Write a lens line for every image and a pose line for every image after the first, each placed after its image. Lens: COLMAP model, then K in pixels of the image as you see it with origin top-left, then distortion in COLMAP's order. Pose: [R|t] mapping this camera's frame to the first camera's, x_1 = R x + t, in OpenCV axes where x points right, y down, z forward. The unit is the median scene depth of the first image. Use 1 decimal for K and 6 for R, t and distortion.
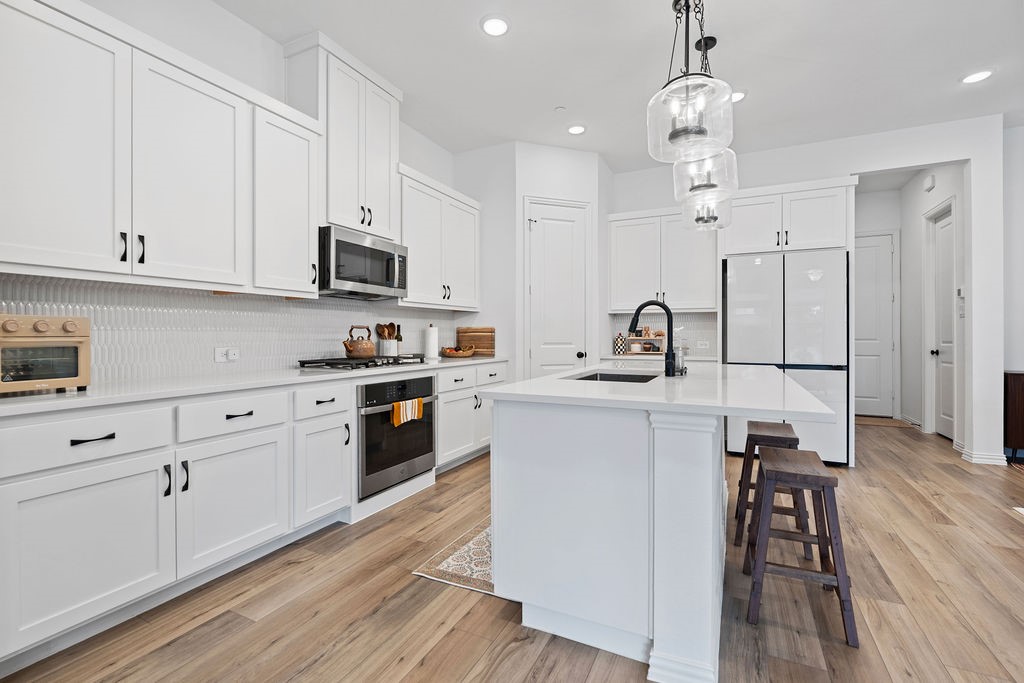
lens RADIAL K [[456.3, 0, 508.1], [0, 456.3, 334.5], [0, 0, 1]] dist [-0.003619, 0.000183]
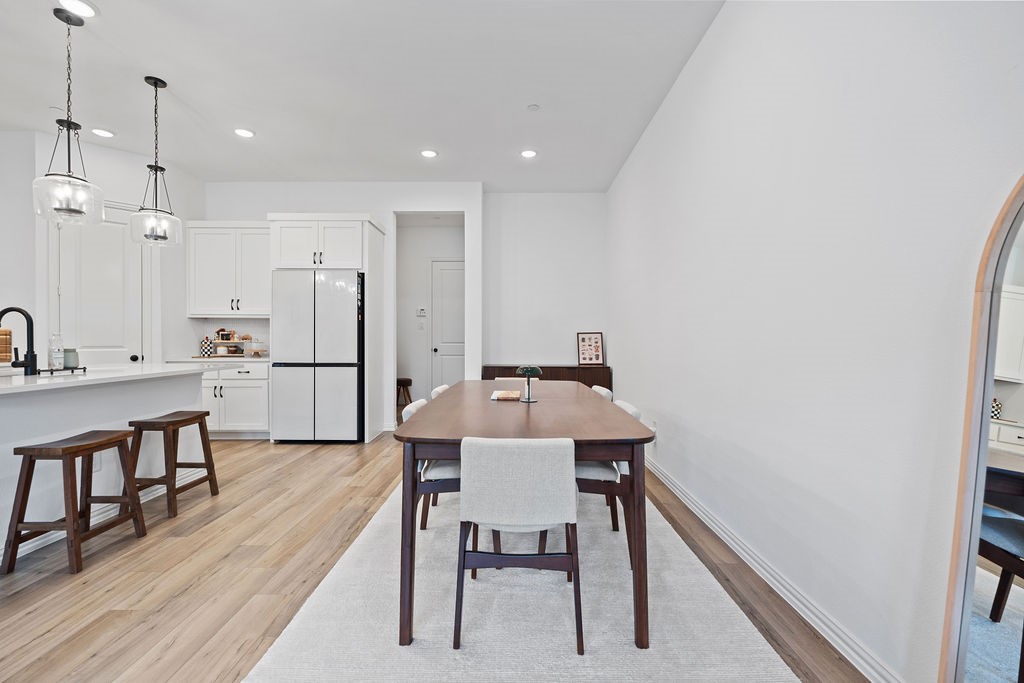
lens RADIAL K [[456.3, 0, 507.0], [0, 456.3, 339.0], [0, 0, 1]] dist [-0.003619, 0.000183]
pose [[0.896363, 0.002741, 0.443312, 0.694230], [-0.003646, 0.999993, 0.001191, -0.002488], [-0.443306, -0.002684, 0.896366, -0.399806]]
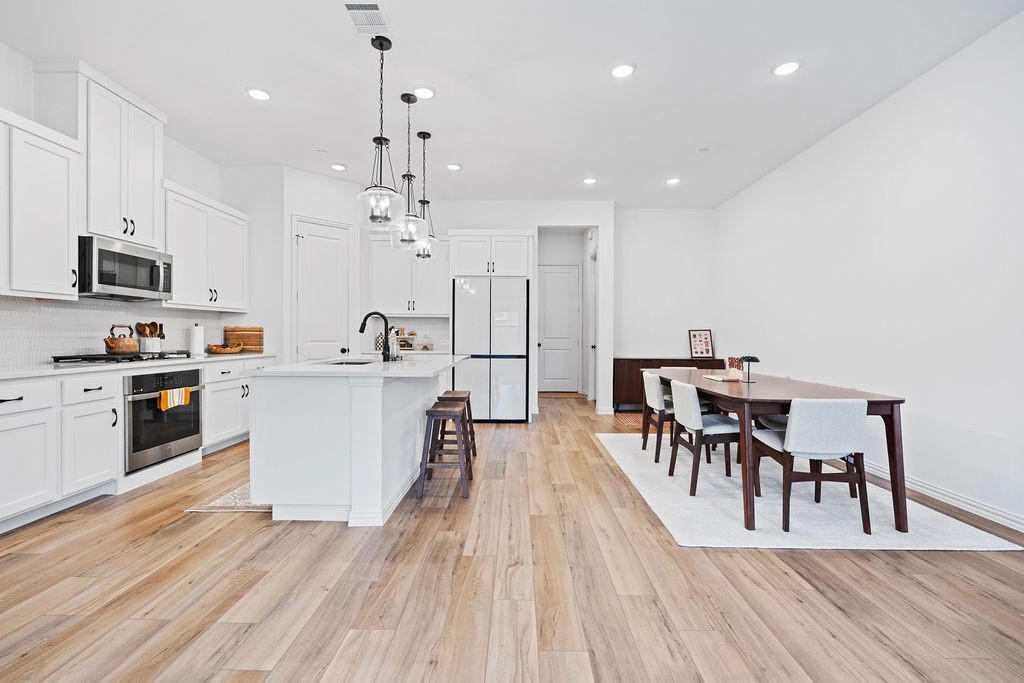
lens RADIAL K [[456.3, 0, 511.8], [0, 456.3, 337.0], [0, 0, 1]] dist [-0.003619, 0.000183]
pose [[0.900024, 0.002679, 0.435833, 0.049921], [-0.006095, 0.999961, 0.006440, -0.002524], [-0.435798, -0.008452, 0.900005, -0.431049]]
